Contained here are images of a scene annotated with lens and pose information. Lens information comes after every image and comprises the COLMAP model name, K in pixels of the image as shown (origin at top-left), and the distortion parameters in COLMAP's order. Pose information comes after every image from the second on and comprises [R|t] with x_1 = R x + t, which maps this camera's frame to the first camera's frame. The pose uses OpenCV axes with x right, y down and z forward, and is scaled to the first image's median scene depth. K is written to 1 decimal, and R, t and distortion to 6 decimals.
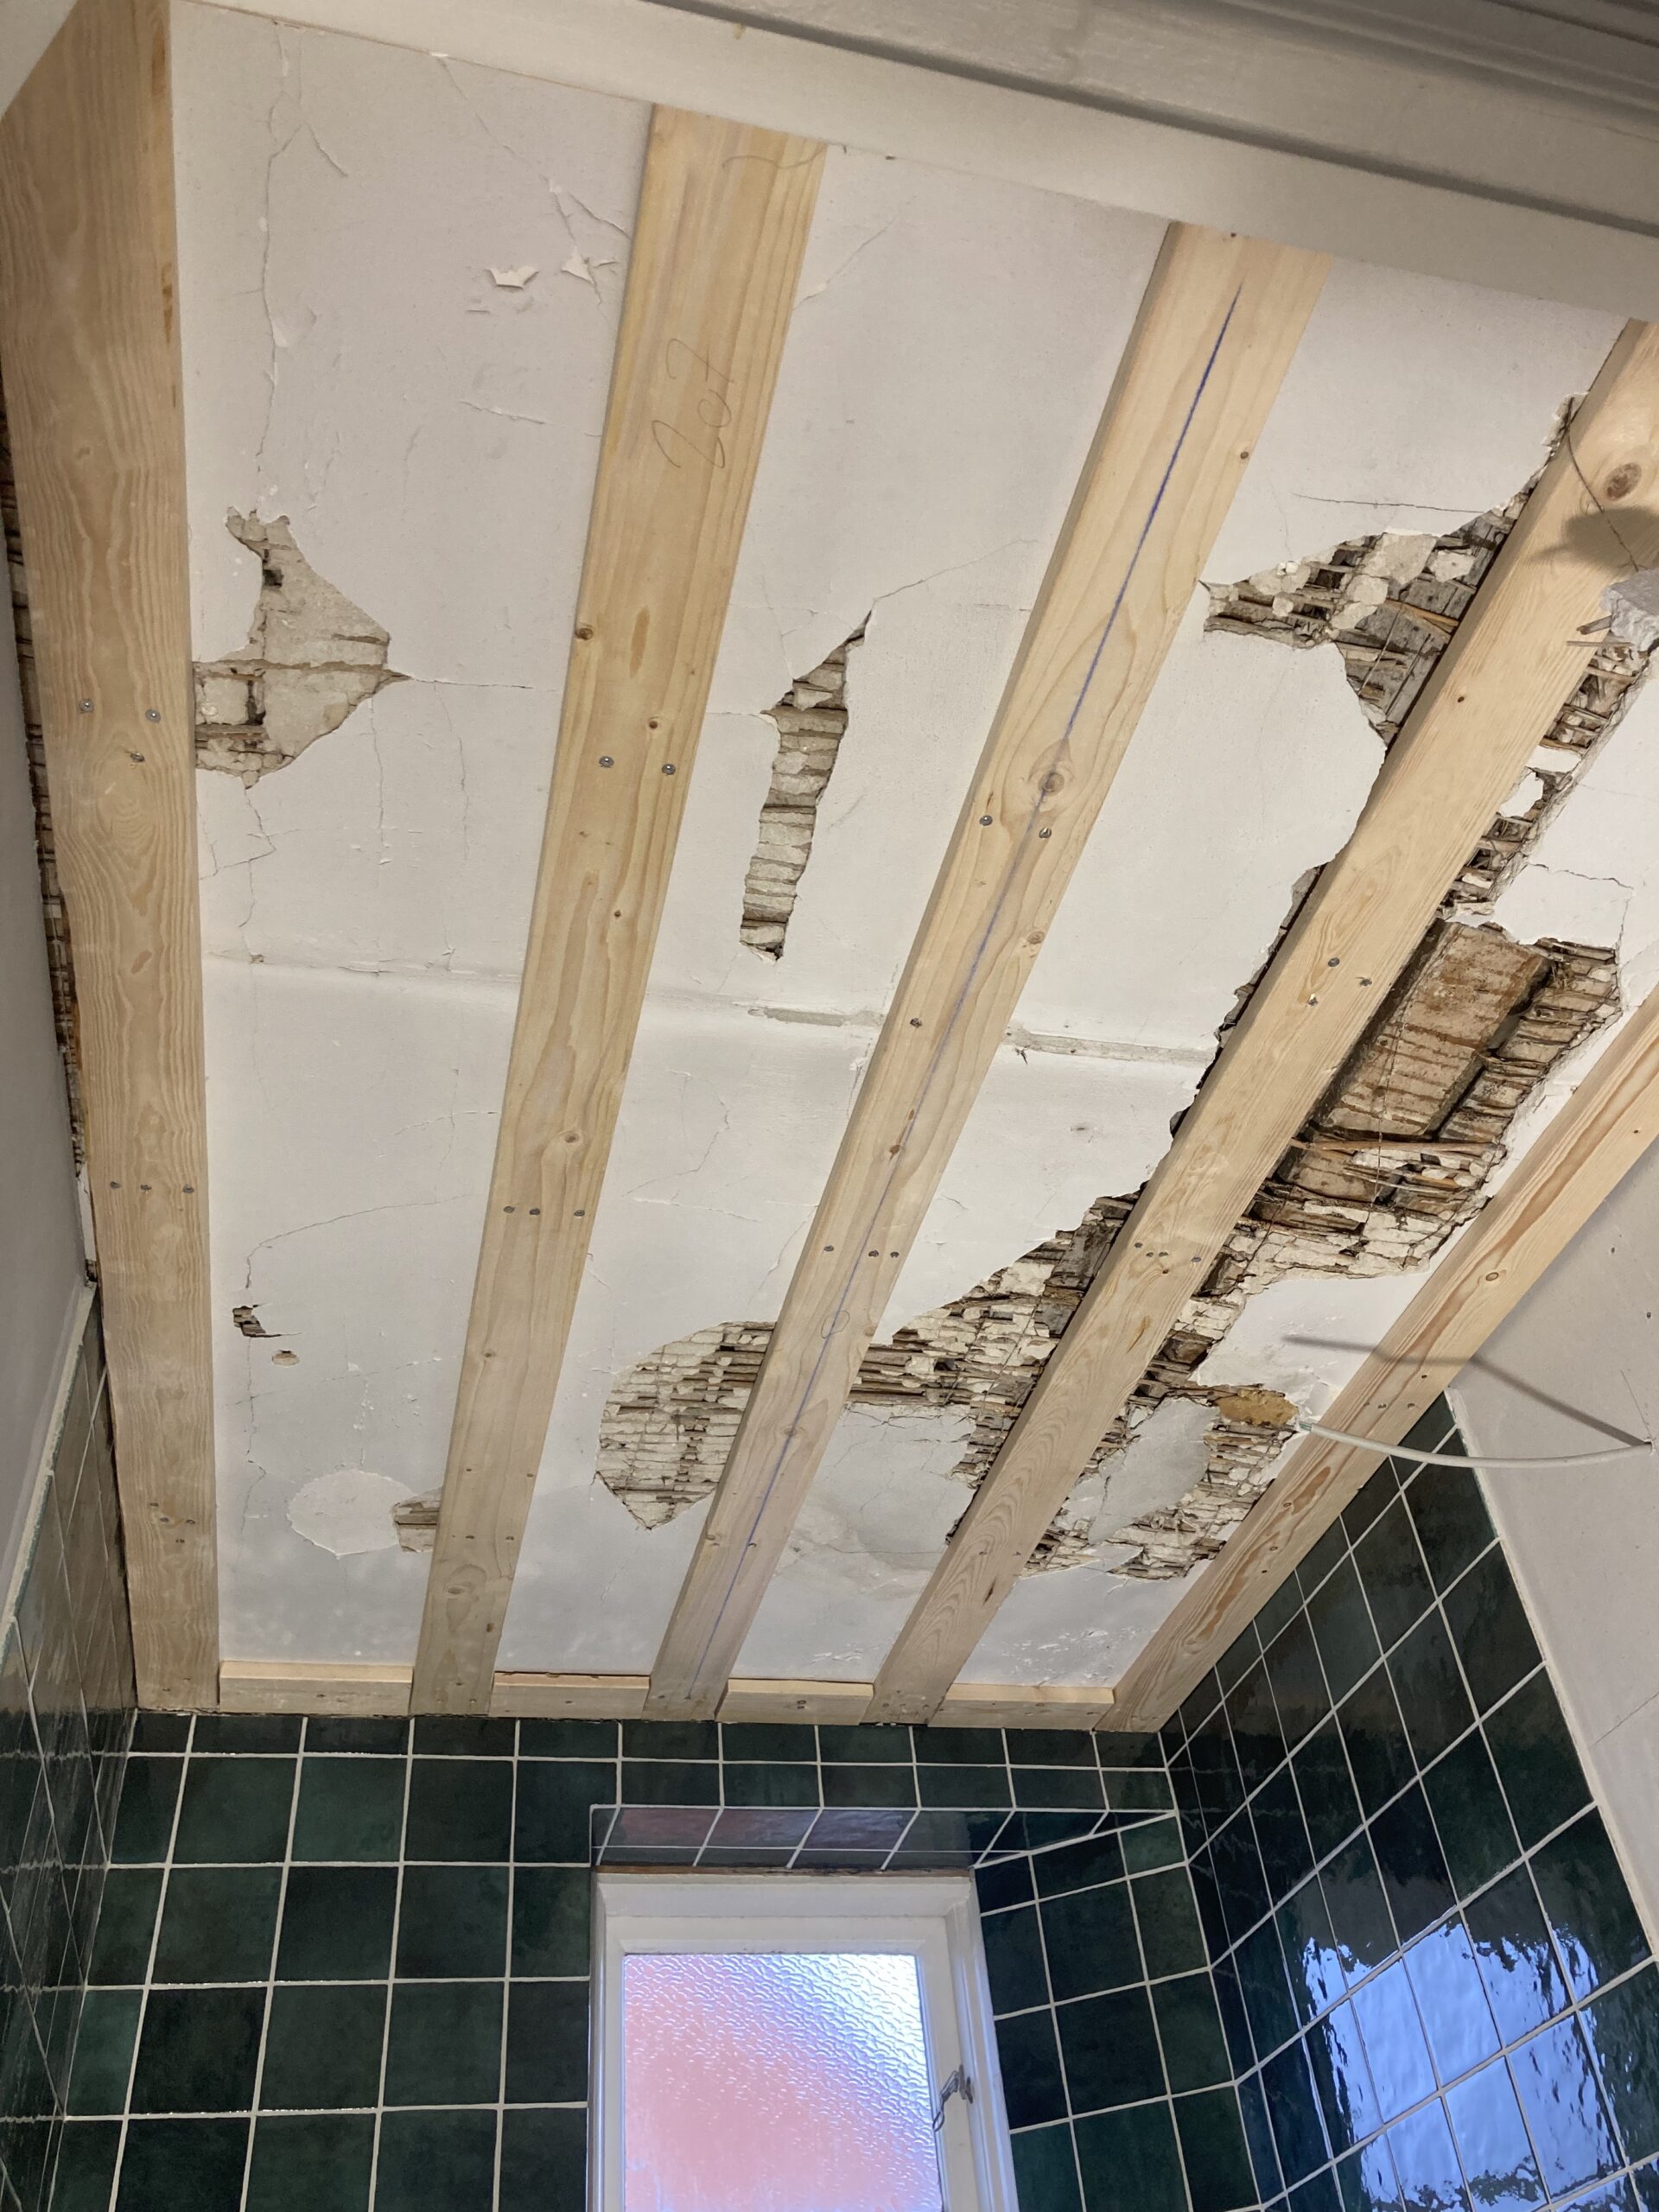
lens RADIAL K [[1807.0, 0, 833.8], [0, 1807.0, 1079.8], [0, 0, 1]] dist [0.042336, -0.046629]
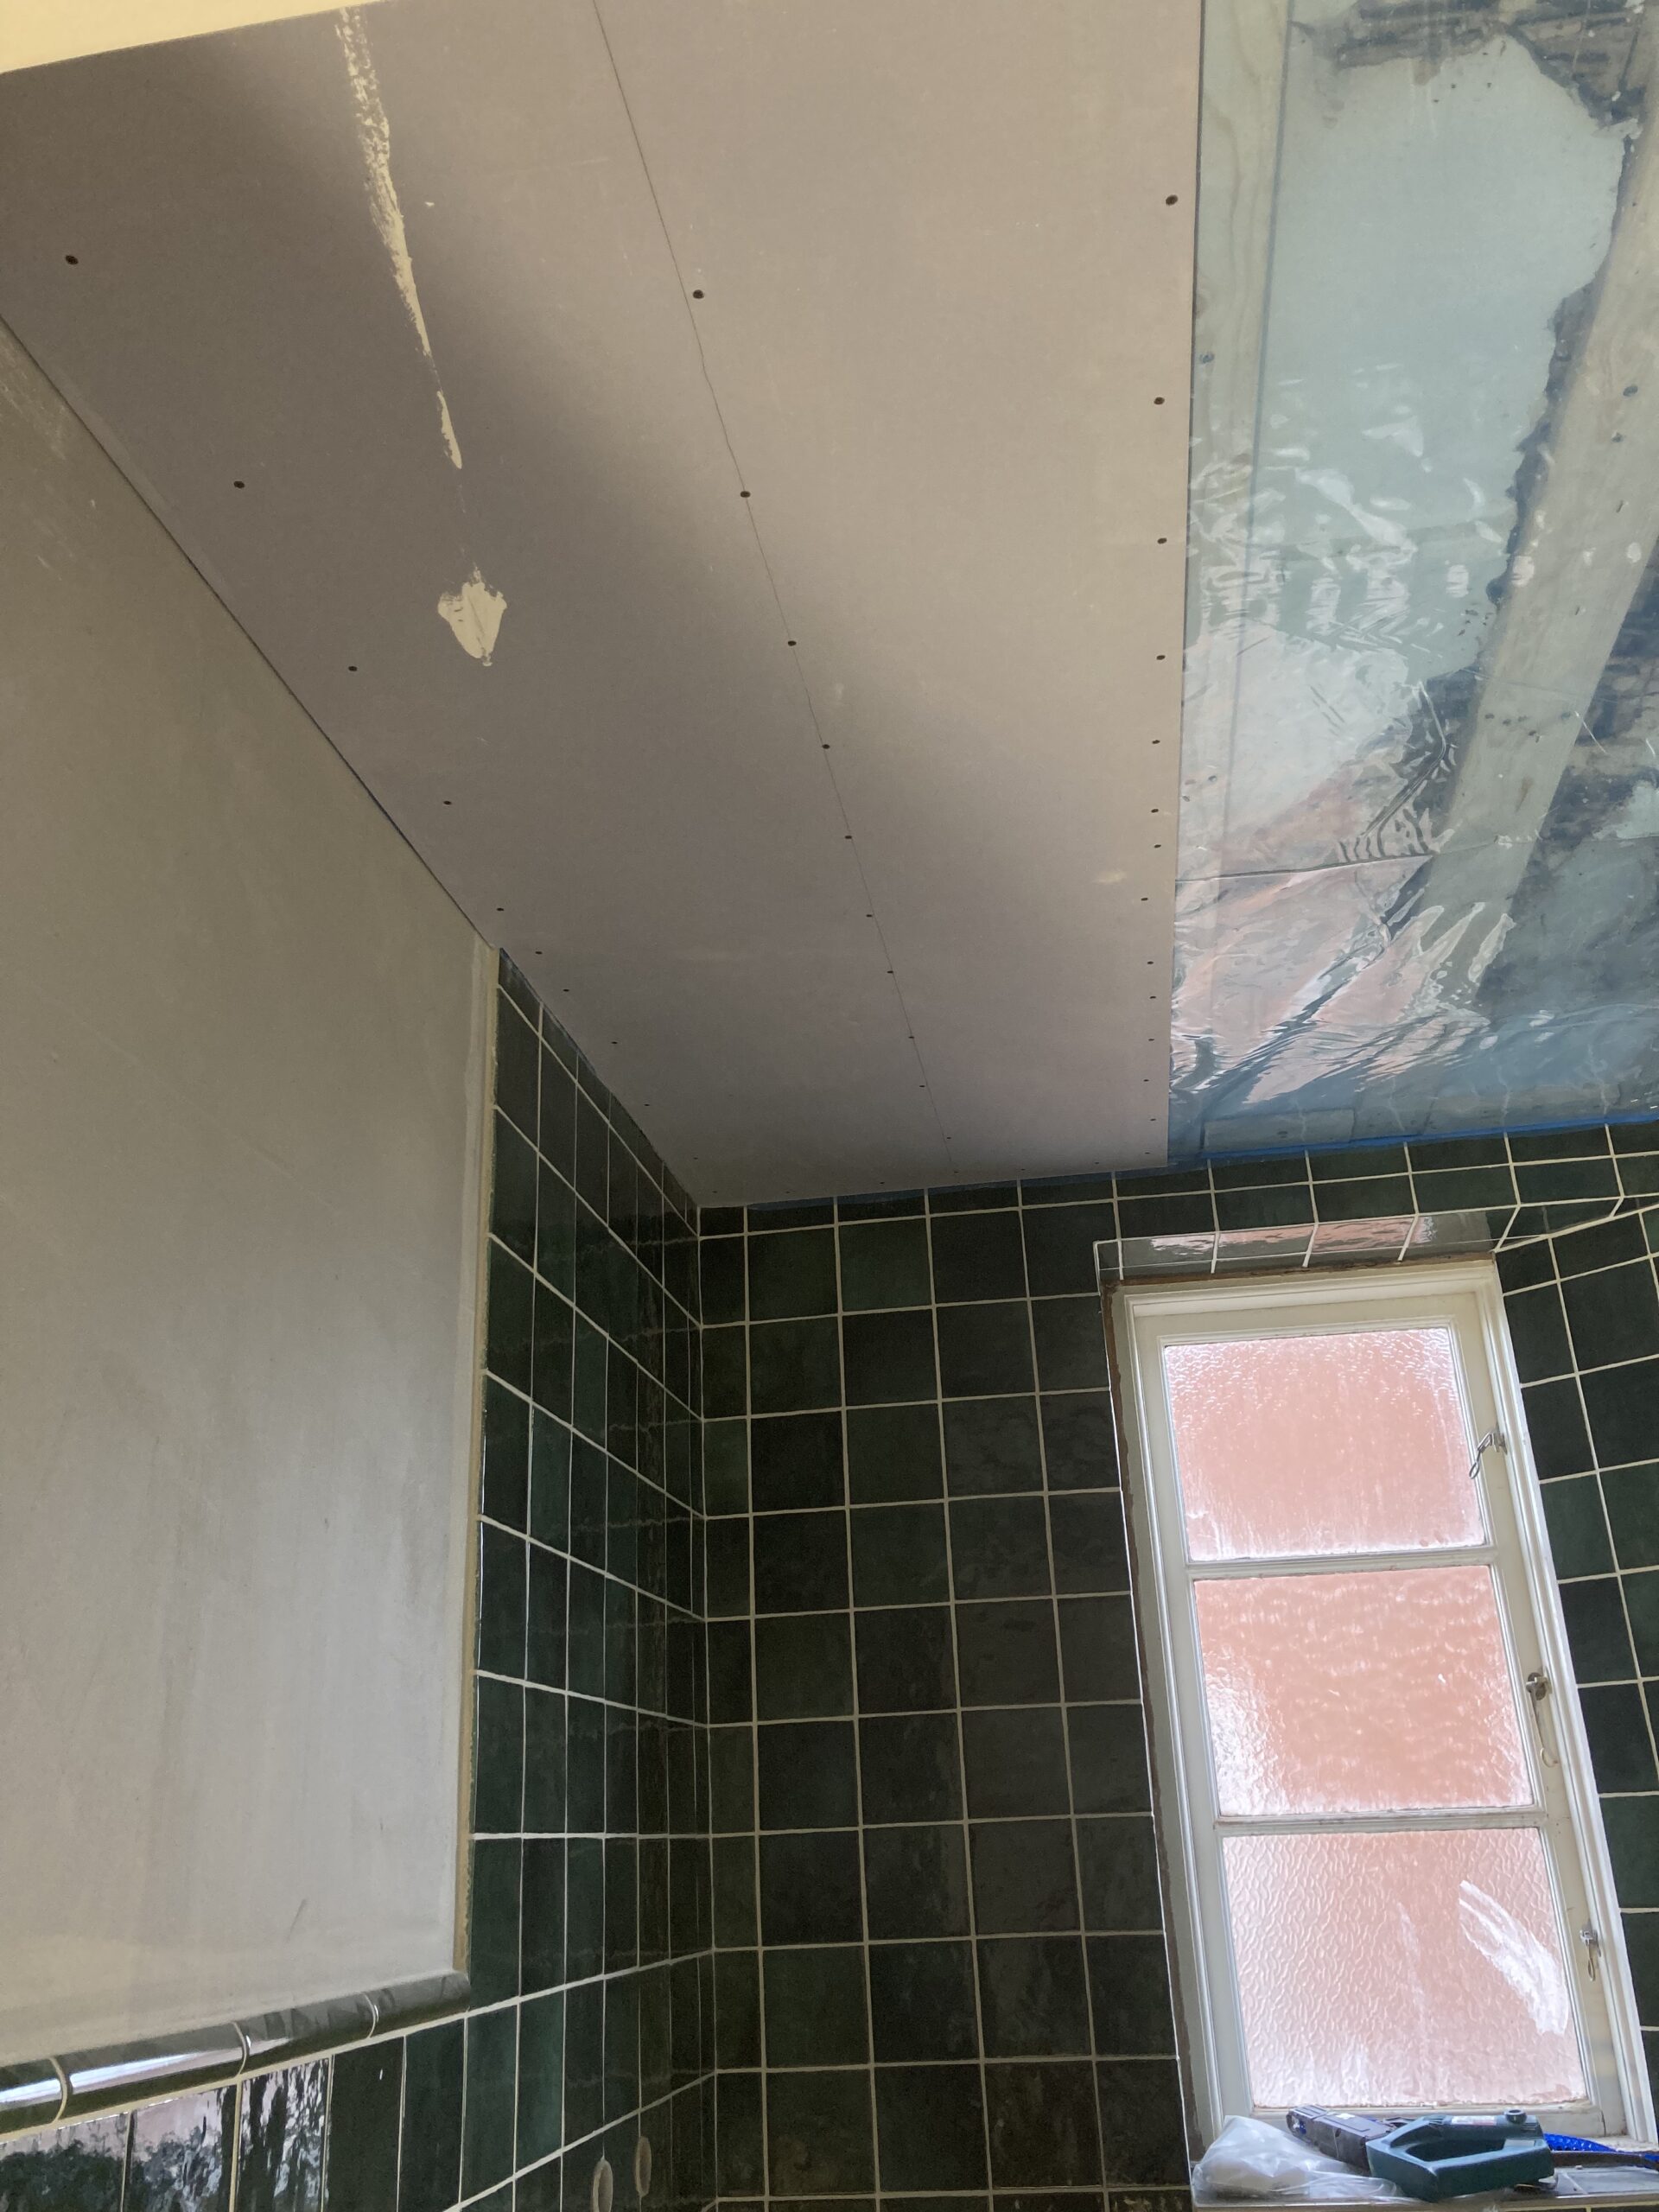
lens RADIAL K [[1807.0, 0, 833.8], [0, 1807.0, 1079.8], [0, 0, 1]] dist [0.042336, -0.046629]
pose [[0.922645, -0.108227, -0.370152, 0.156352], [0.237694, 0.915418, 0.324825, -0.096121], [0.303689, -0.387681, 0.870331, 0.044553]]
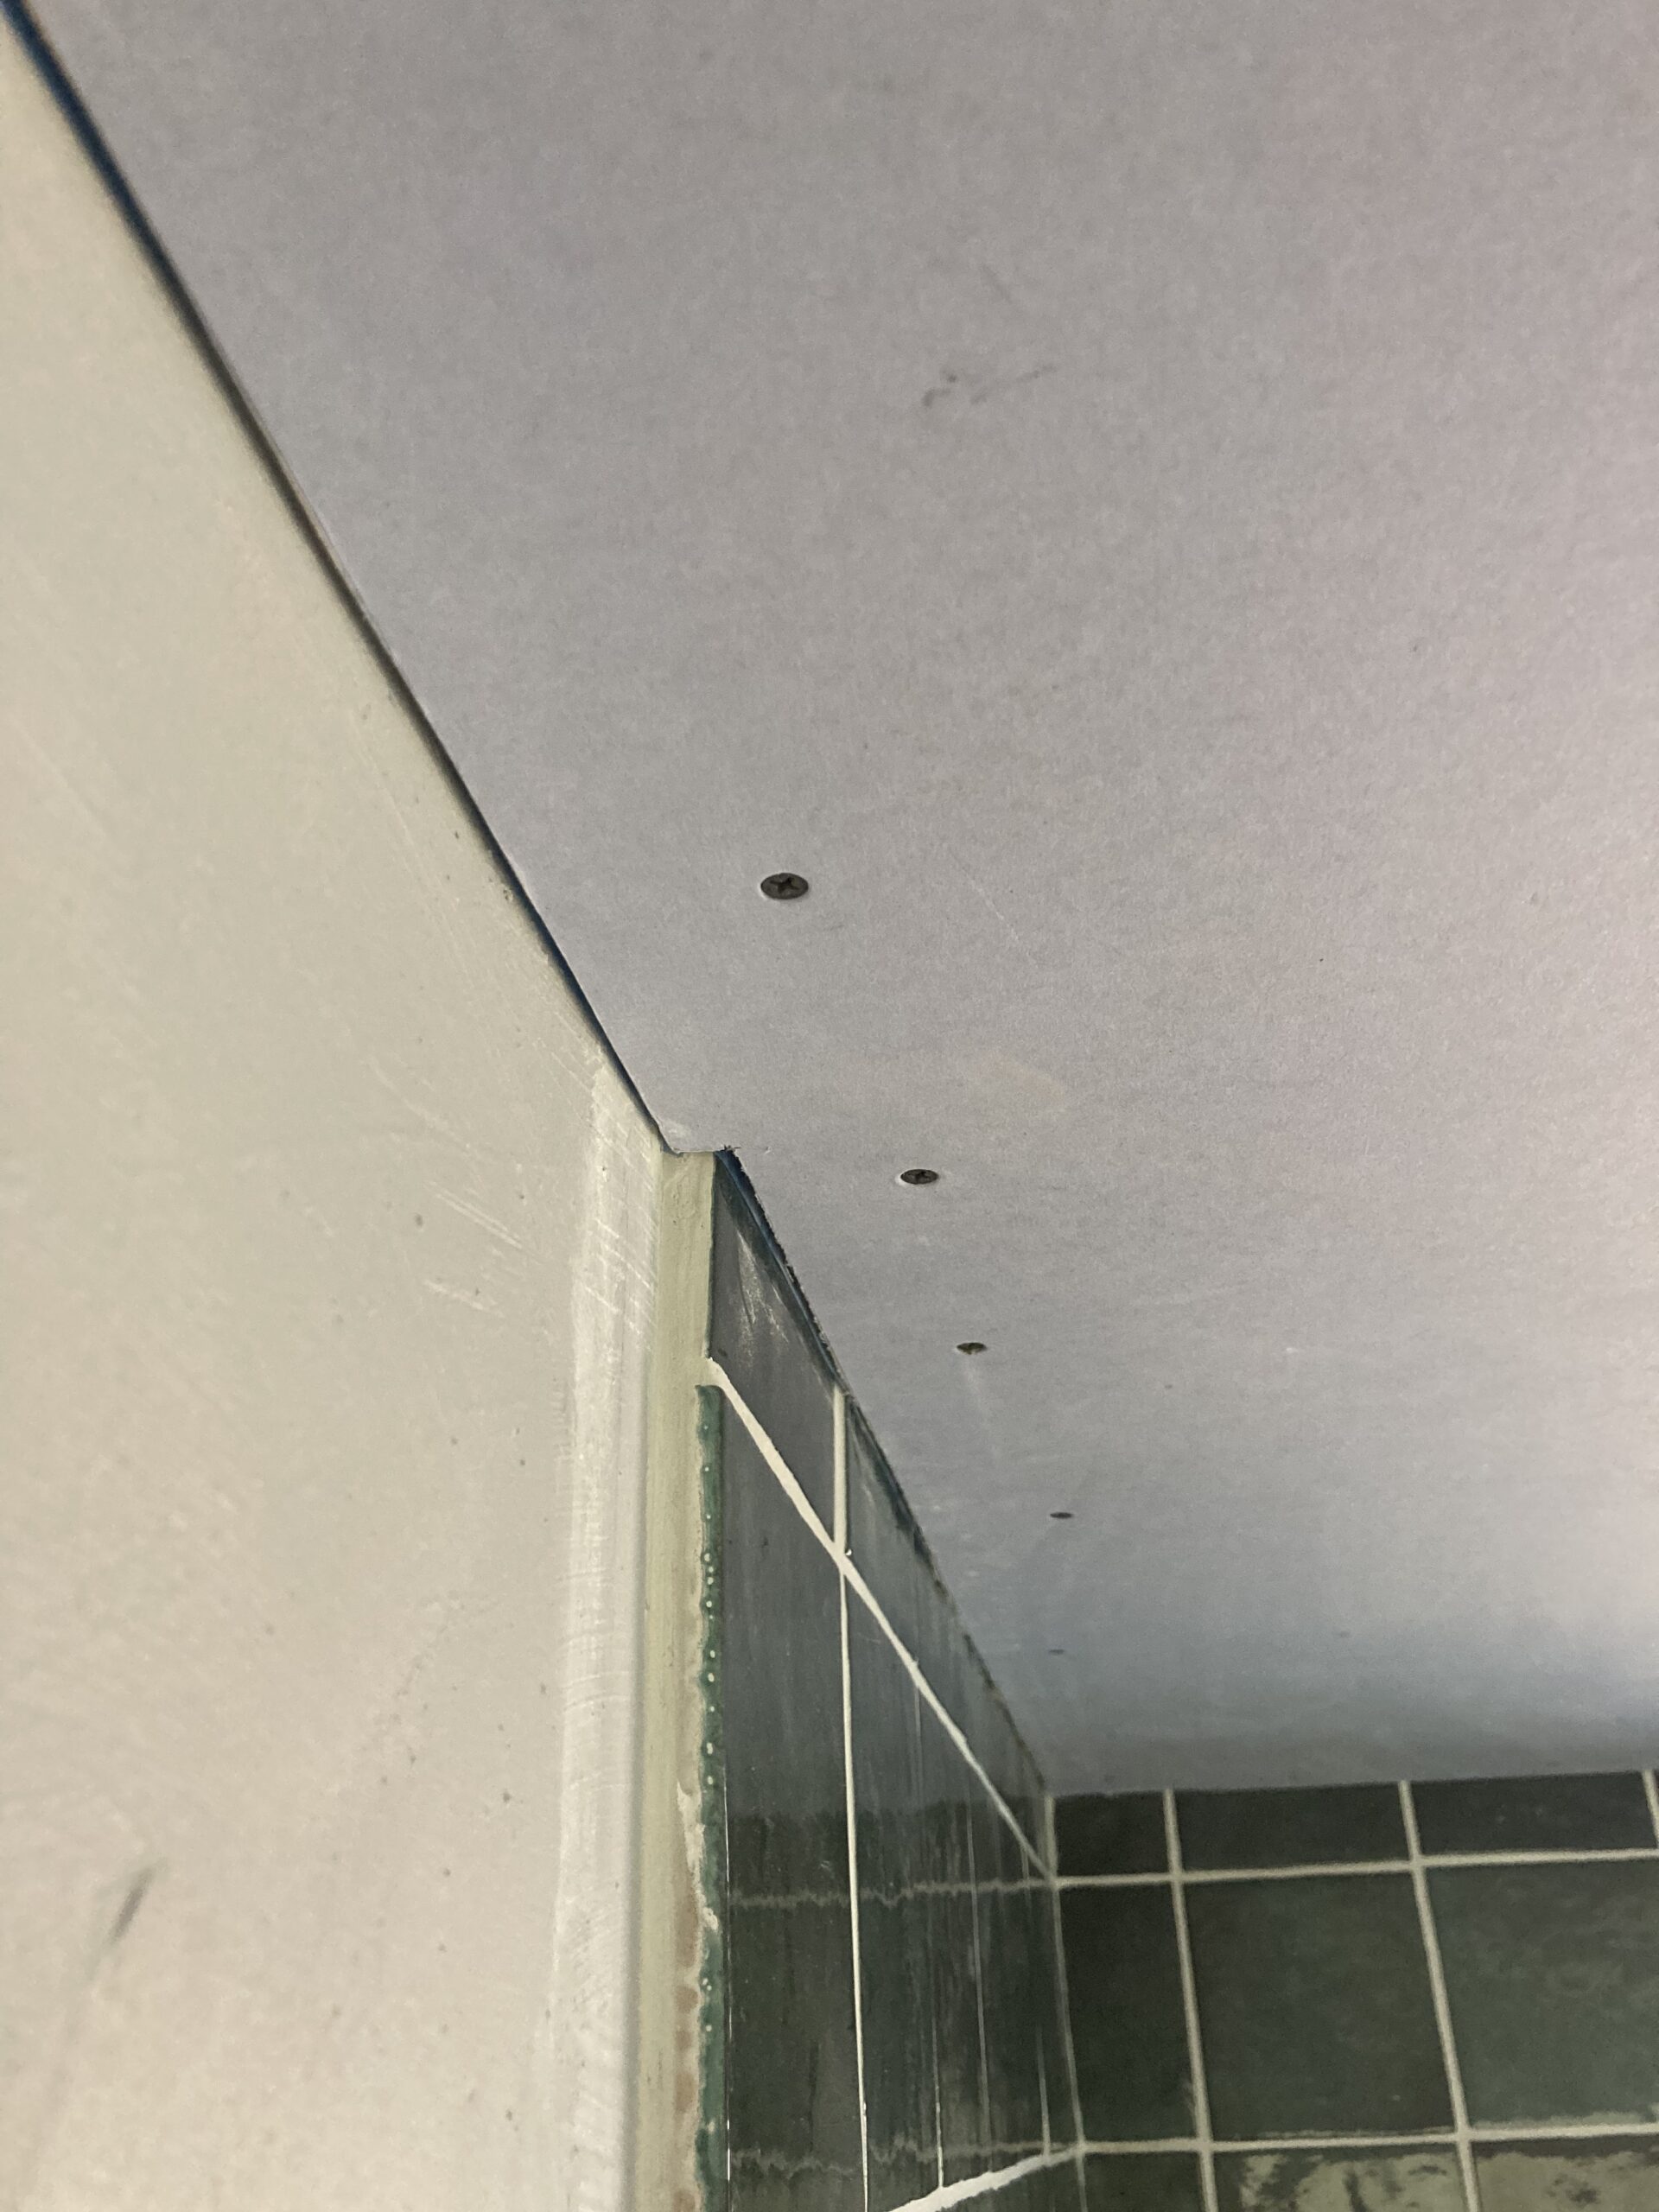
lens RADIAL K [[1807.0, 0, 833.8], [0, 1807.0, 1079.8], [0, 0, 1]] dist [0.042336, -0.046629]
pose [[0.919930, -0.141268, -0.365749, -0.262700], [0.231789, 0.948319, 0.216715, 0.061363], [0.316232, -0.284139, 0.905131, 0.676057]]
